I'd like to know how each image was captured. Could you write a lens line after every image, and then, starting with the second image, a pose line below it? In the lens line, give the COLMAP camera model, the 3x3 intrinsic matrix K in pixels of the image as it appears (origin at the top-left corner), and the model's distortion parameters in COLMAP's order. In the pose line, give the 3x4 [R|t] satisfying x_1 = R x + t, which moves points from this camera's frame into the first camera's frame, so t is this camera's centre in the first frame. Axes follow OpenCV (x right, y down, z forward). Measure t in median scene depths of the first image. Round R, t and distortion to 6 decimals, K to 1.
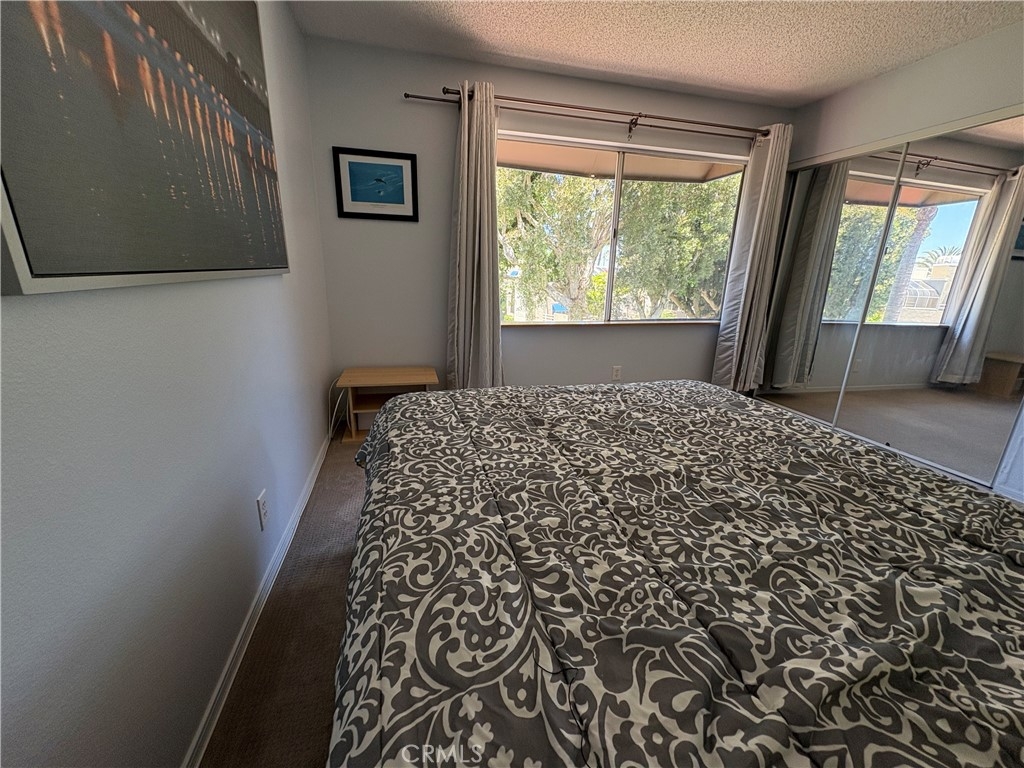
lens RADIAL K [[406.4, 0, 512.5], [0, 406.4, 385.4], [0, 0, 1]] dist [0.000996, 0.000198]
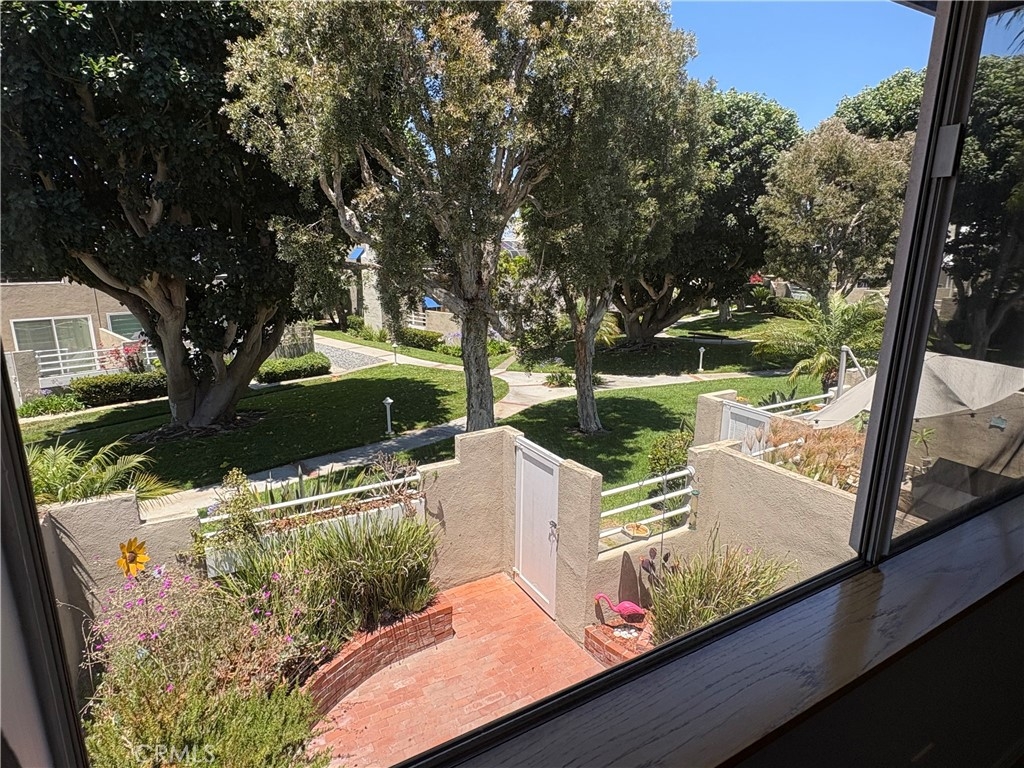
lens RADIAL K [[567.3, 0, 514.3], [0, 567.3, 383.1], [0, 0, 1]] dist [0.001334, 0.000177]
pose [[0.964379, -0.083061, 0.251147, -0.005228], [0.092129, 0.995444, -0.024546, -0.069788], [-0.247964, 0.046810, 0.967638, 0.202463]]
